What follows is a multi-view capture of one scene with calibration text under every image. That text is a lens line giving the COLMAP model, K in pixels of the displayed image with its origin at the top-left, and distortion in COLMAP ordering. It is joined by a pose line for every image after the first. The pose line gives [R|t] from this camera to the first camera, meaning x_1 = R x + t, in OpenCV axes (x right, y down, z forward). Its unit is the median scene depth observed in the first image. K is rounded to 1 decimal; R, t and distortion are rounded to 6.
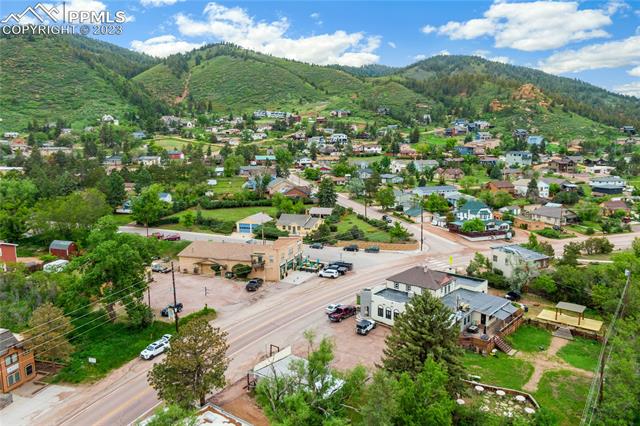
lens RADIAL K [[452.2, 0, 307.2], [0, 452.2, 213.3], [0, 0, 1]] dist [0.000834, -0.002175]
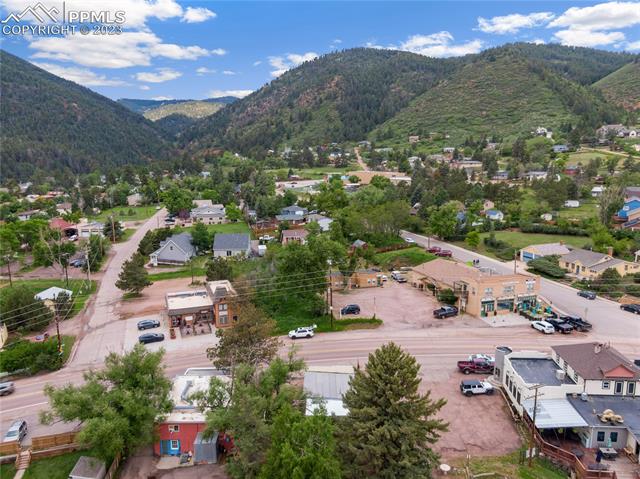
lens RADIAL K [[459.4, 0, 320.0], [0, 459.4, 239.5], [0, 0, 1]] dist [0.005055, -0.031813]
pose [[0.602524, 0.139053, -0.785894, 0.312432], [-0.117516, 0.989429, 0.084970, -0.030198], [0.789402, 0.041159, 0.612496, 0.133302]]
